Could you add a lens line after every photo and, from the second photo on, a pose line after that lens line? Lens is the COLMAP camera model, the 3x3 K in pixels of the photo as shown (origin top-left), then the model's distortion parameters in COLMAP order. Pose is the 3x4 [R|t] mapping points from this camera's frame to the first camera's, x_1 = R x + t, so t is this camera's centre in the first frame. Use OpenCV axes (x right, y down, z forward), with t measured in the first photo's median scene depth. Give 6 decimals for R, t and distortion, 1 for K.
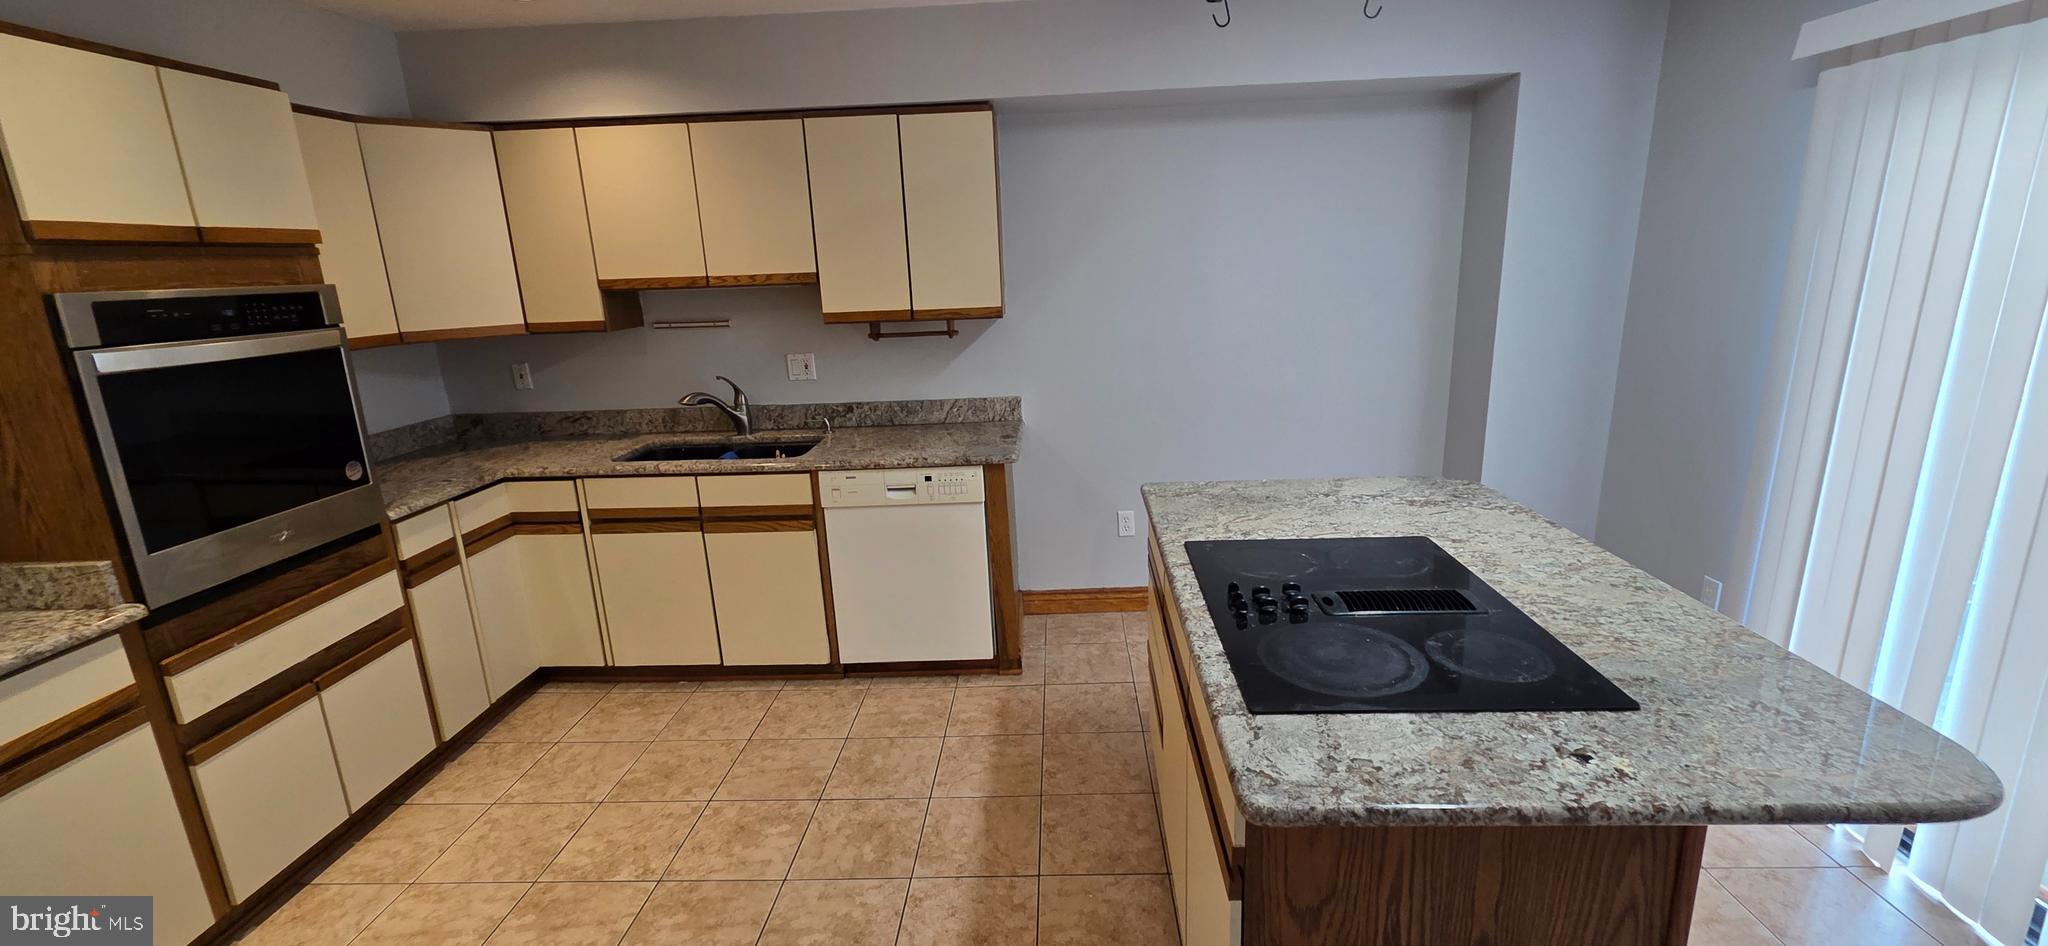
lens RADIAL K [[836.2, 0, 1038.8], [0, 836.2, 468.0], [0, 0, 1]] dist [0.002404, 0.000402]
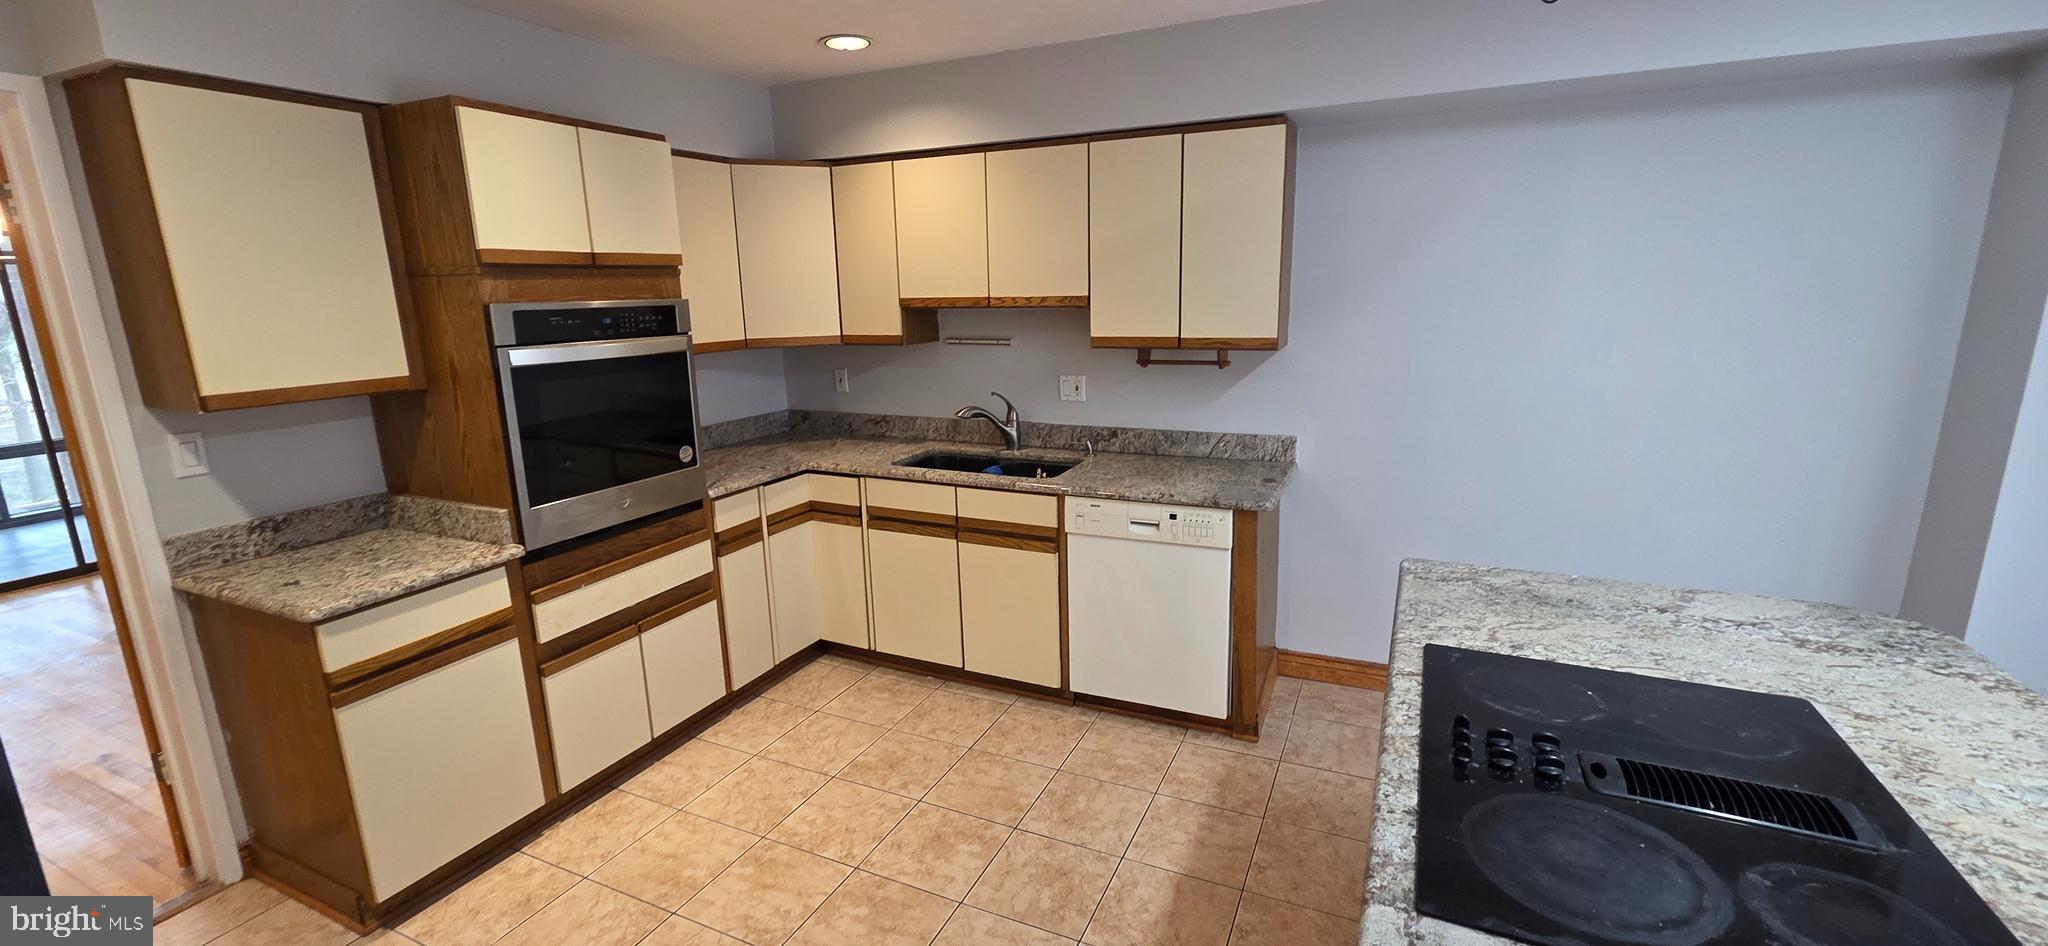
lens RADIAL K [[836.2, 0, 1028.9], [0, 836.2, 471.7], [0, 0, 1]] dist [0.002404, 0.000402]
pose [[0.918228, 0.103339, -0.382334, 0.086642], [-0.108712, 0.994044, 0.007588, -0.031701], [0.380841, 0.034597, 0.923993, 0.076853]]
